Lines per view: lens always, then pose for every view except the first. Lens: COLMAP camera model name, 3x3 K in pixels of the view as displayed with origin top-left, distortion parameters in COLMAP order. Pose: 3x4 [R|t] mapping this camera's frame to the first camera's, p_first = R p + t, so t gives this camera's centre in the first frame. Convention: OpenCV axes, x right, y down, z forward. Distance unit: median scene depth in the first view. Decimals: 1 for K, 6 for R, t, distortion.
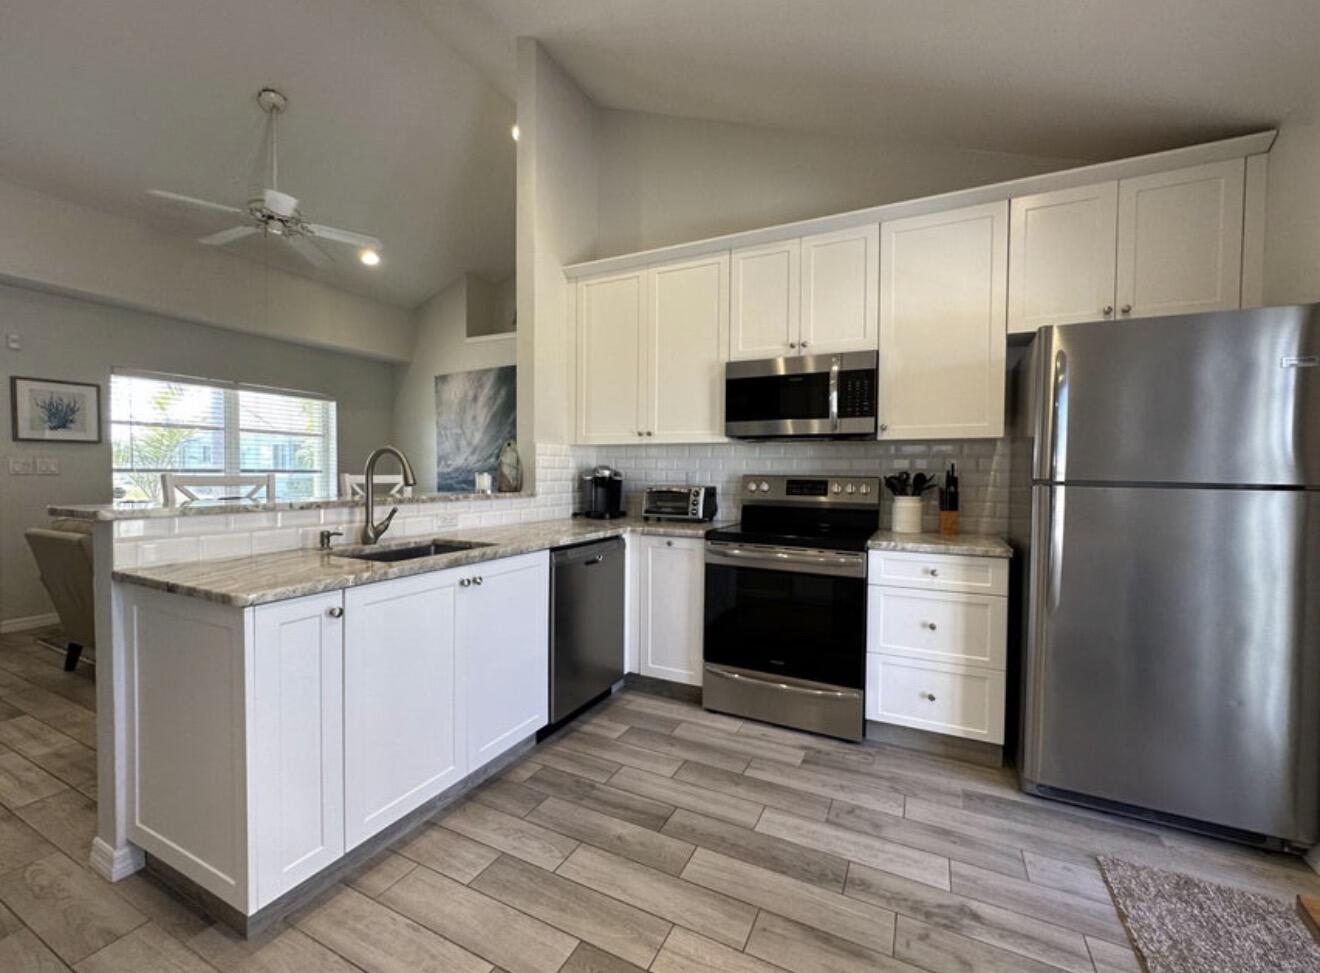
lens RADIAL K [[552.9, 0, 659.6], [0, 552.9, 481.4], [0, 0, 1]] dist [-0.001639, -0.000141]
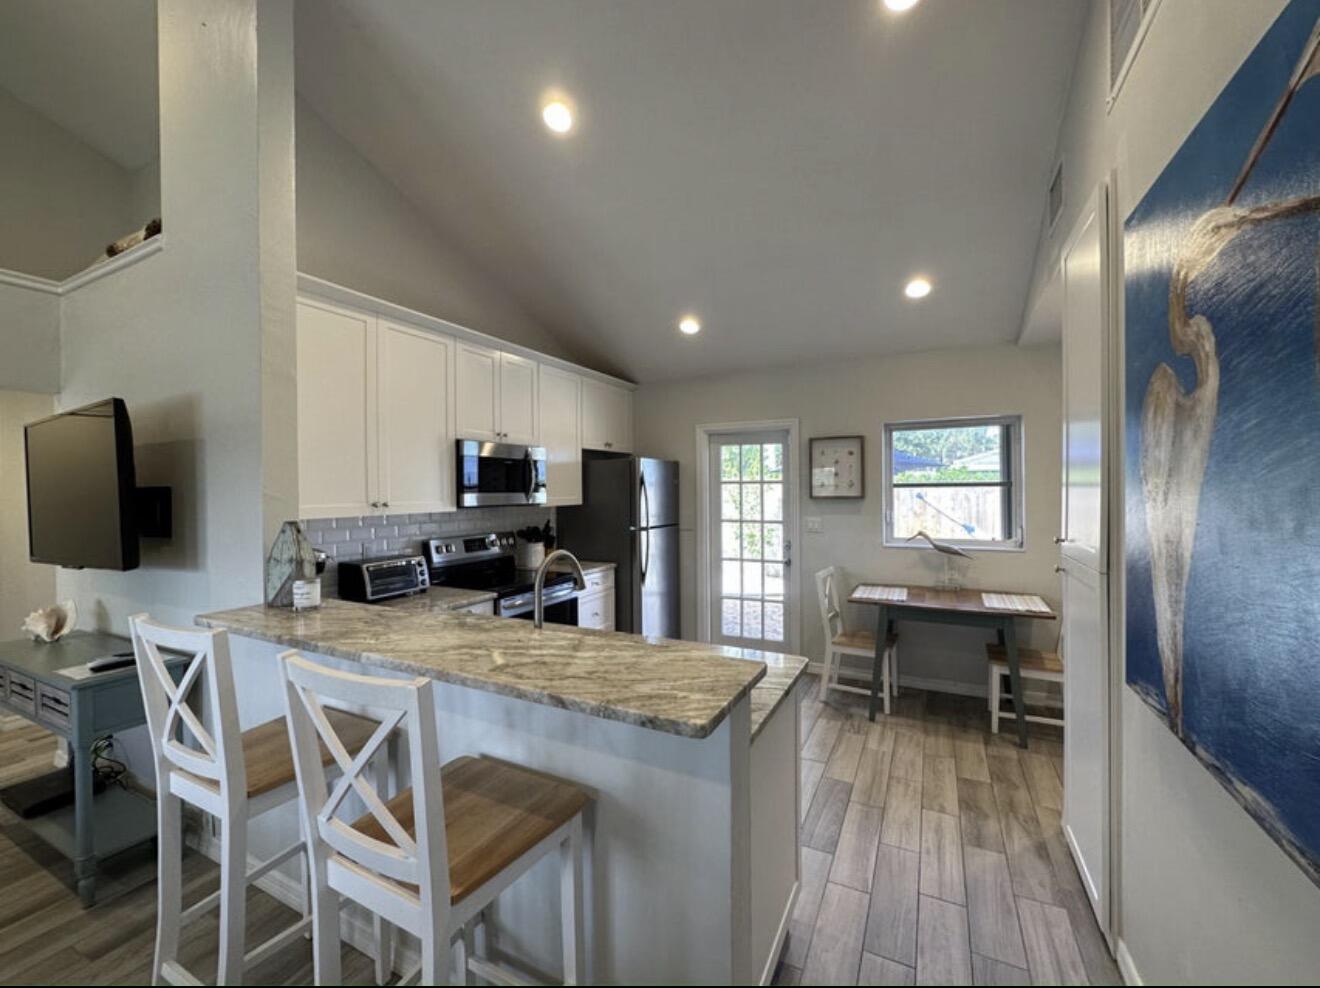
lens RADIAL K [[531.0, 0, 660.0], [0, 531.0, 494.0], [0, 0, 1]] dist [0.000576, 0.000156]
pose [[0.018189, -0.017419, 0.999683, -1.011394], [0.025675, 0.999527, 0.016949, -0.124400], [-0.999505, 0.025358, 0.018628, 0.632088]]
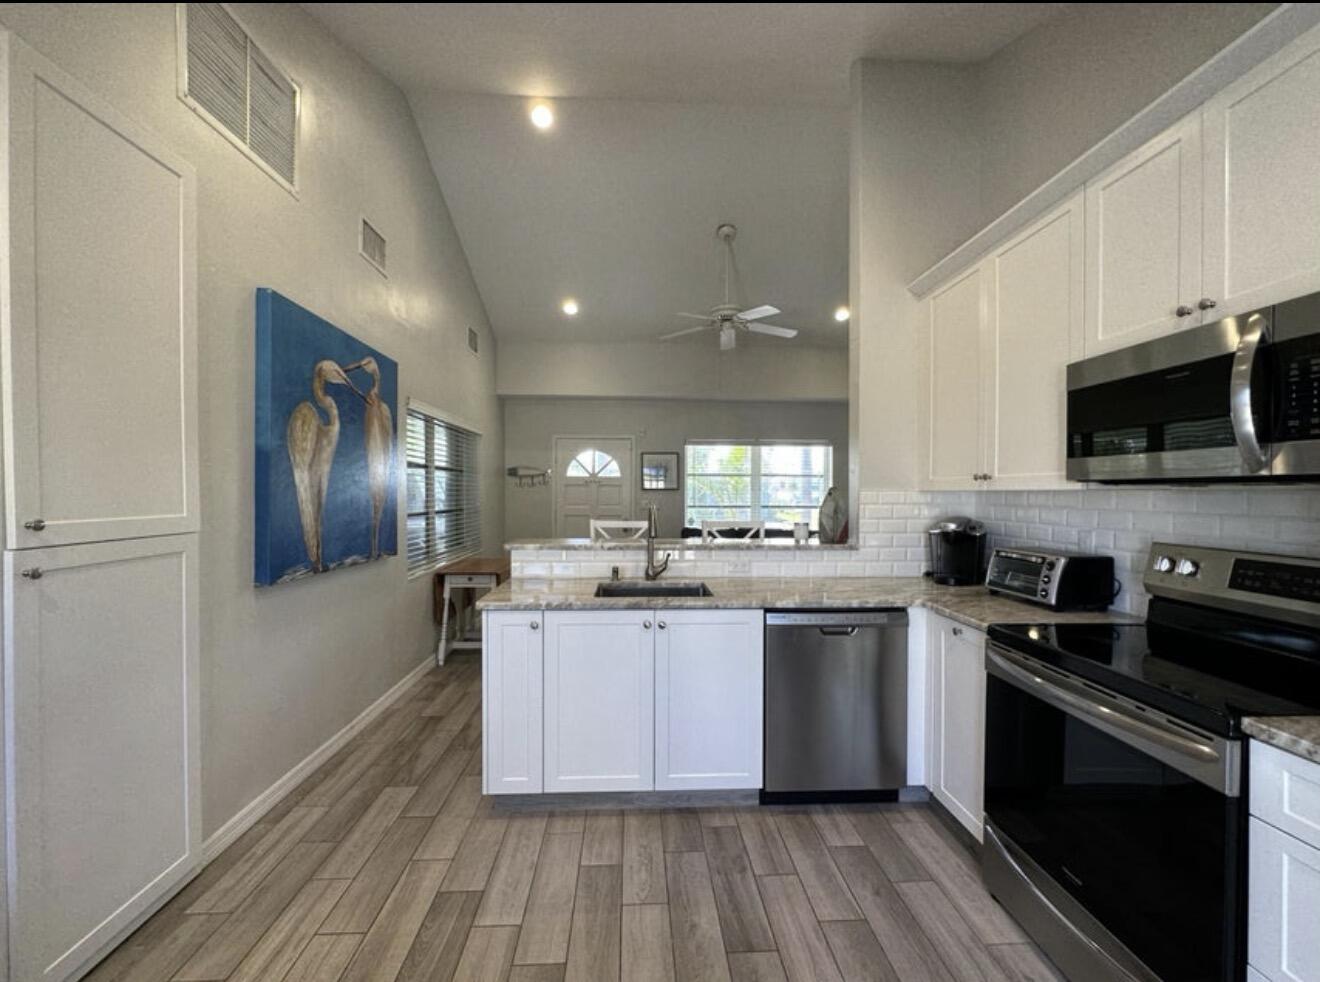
lens RADIAL K [[542.3, 0, 655.4], [0, 542.3, 493.8], [0, 0, 1]] dist [0.000369, 0.000150]
pose [[0.484889, -0.005186, -0.874560, 0.466878], [-0.014081, 0.999807, -0.013736, -0.056118], [0.874462, 0.018975, 0.484722, 0.308483]]
